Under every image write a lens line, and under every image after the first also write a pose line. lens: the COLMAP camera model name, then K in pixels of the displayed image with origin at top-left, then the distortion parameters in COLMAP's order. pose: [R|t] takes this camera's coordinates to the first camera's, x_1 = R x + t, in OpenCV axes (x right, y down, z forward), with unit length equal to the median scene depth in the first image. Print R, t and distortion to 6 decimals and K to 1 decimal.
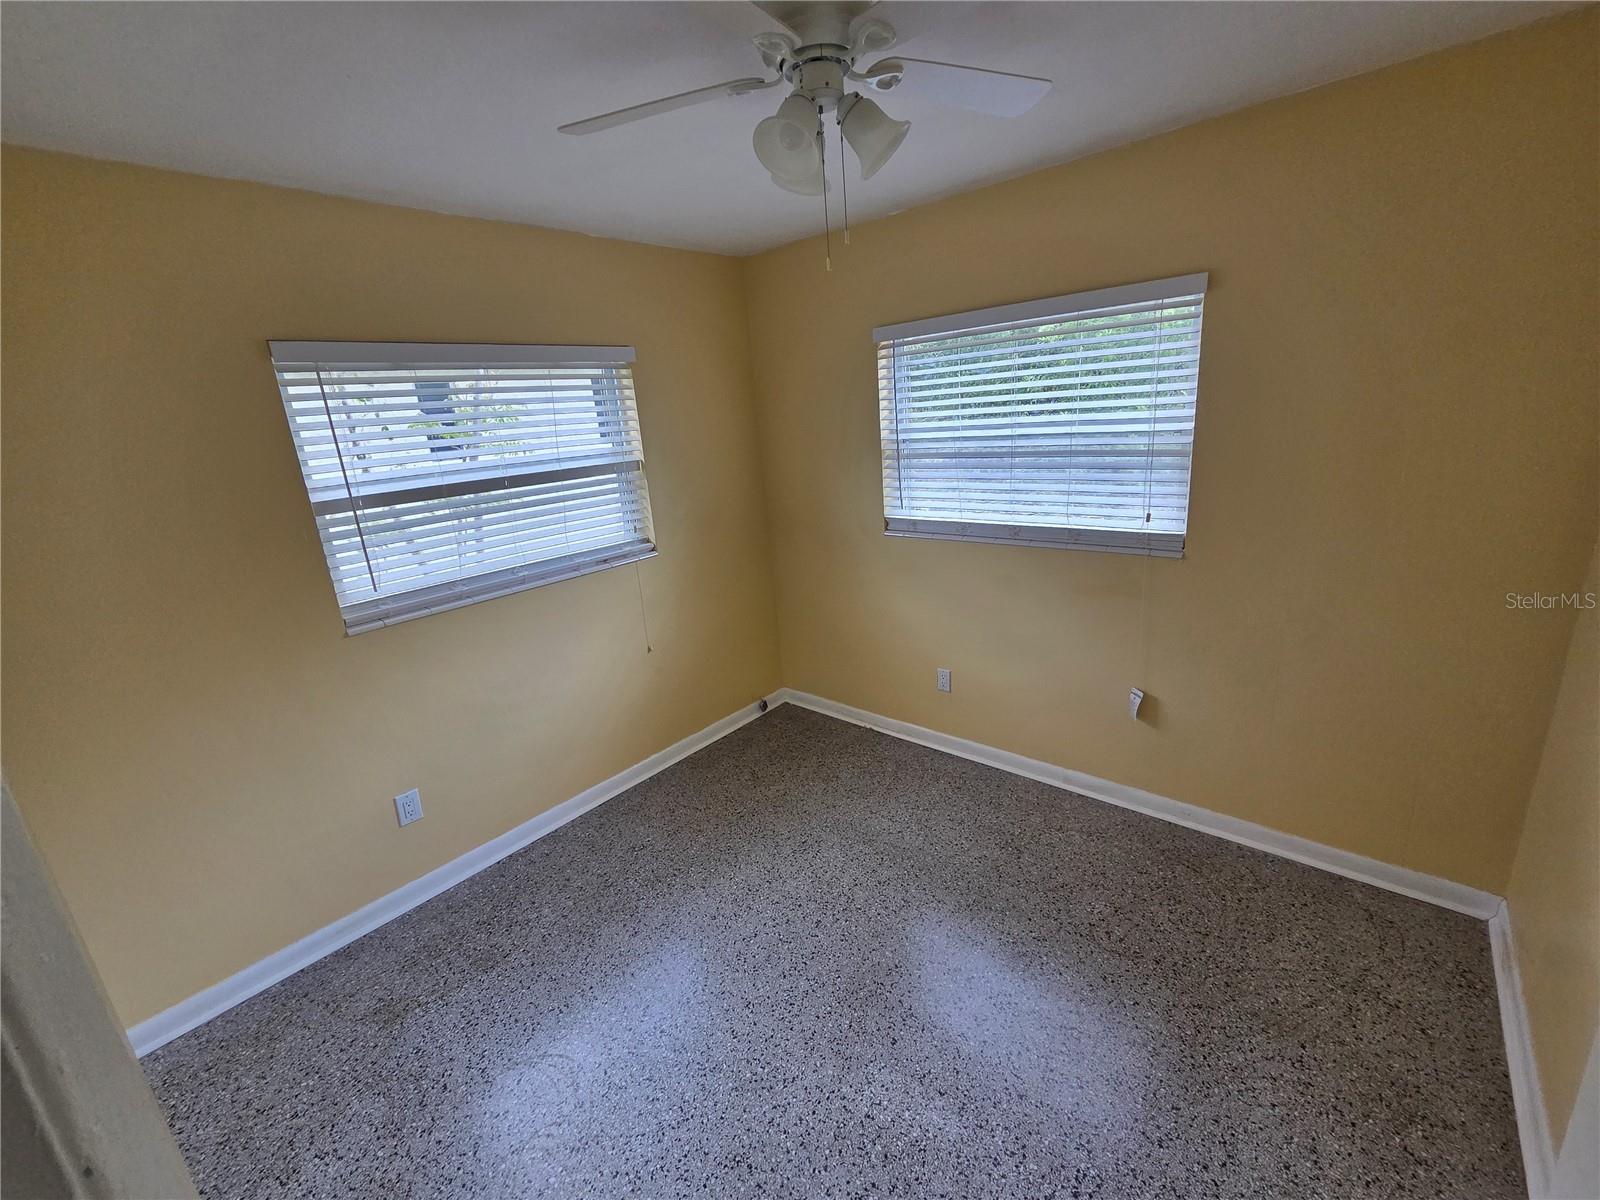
lens RADIAL K [[658.3, 0, 791.5], [0, 658.3, 599.0], [0, 0, 1]] dist [0.005395, -0.001474]
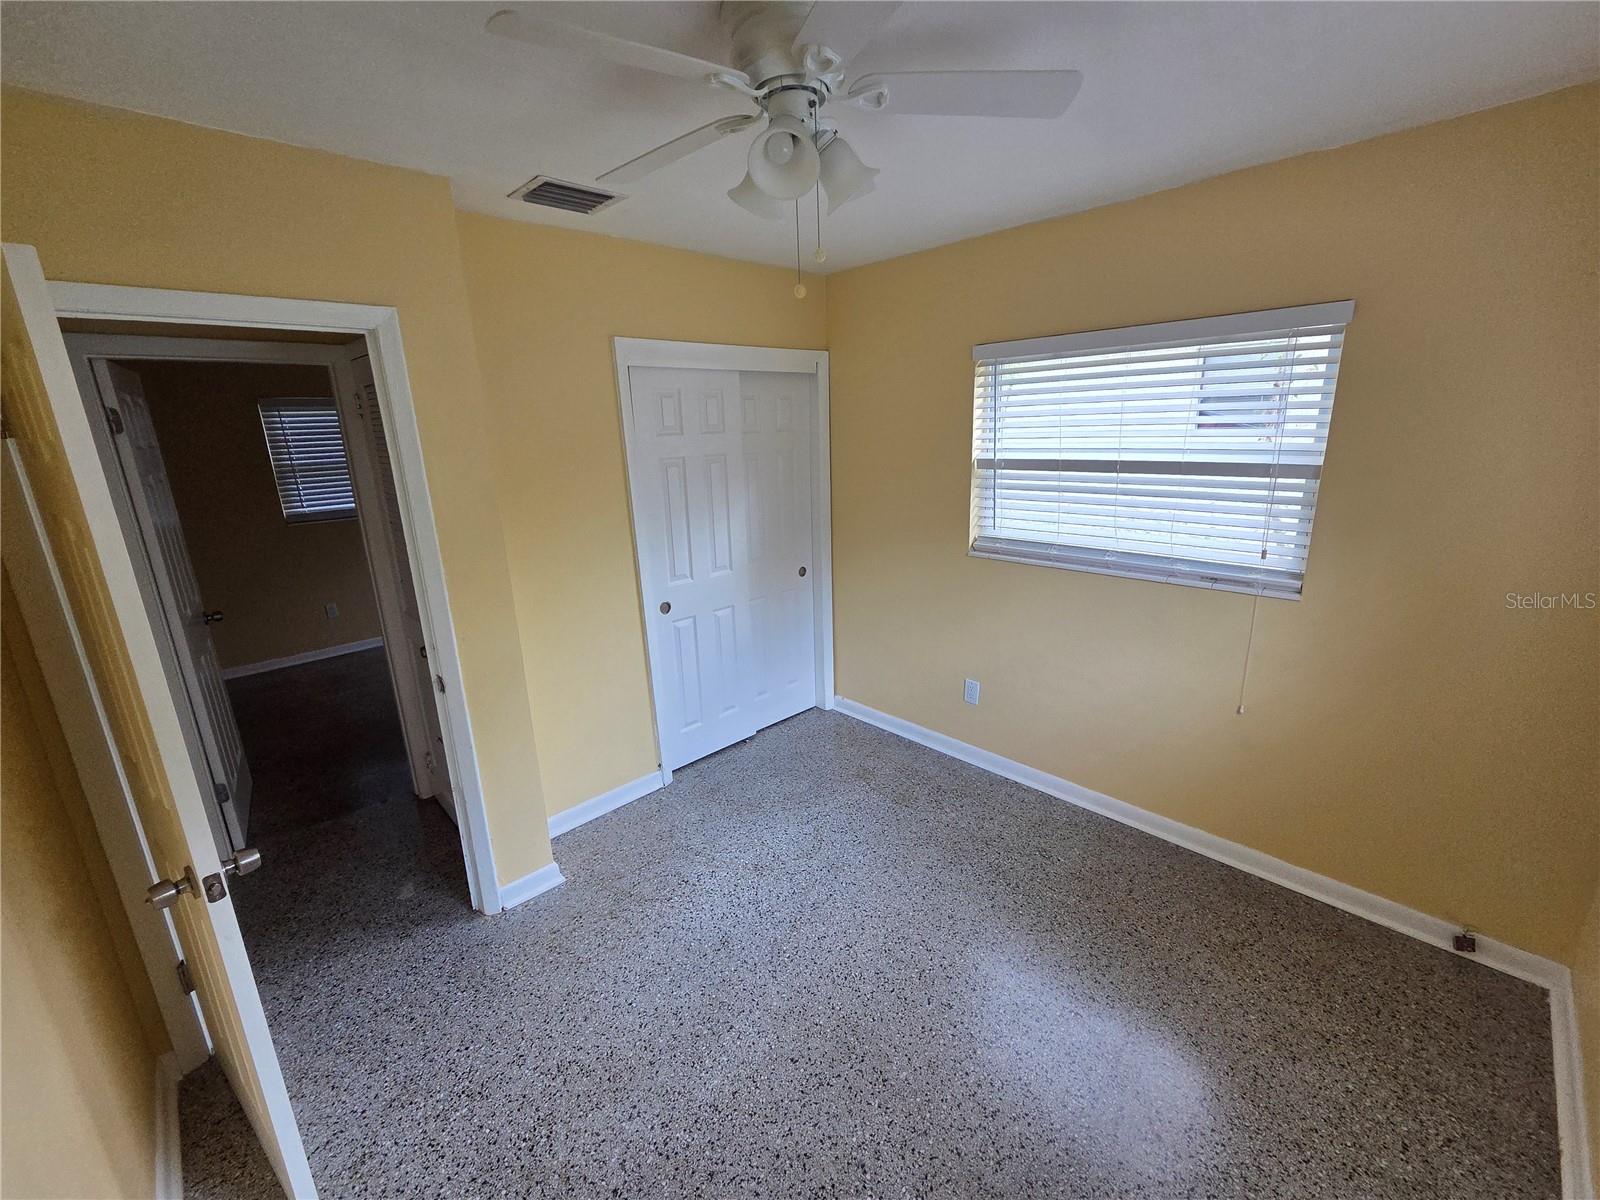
lens RADIAL K [[658.3, 0, 816.9], [0, 658.3, 597.4], [0, 0, 1]] dist [0.005395, -0.001474]
pose [[-0.066712, 0.335136, -0.939805, 0.674313], [-0.241883, 0.908375, 0.341098, -0.253036], [0.968009, 0.250078, 0.020464, 0.653669]]
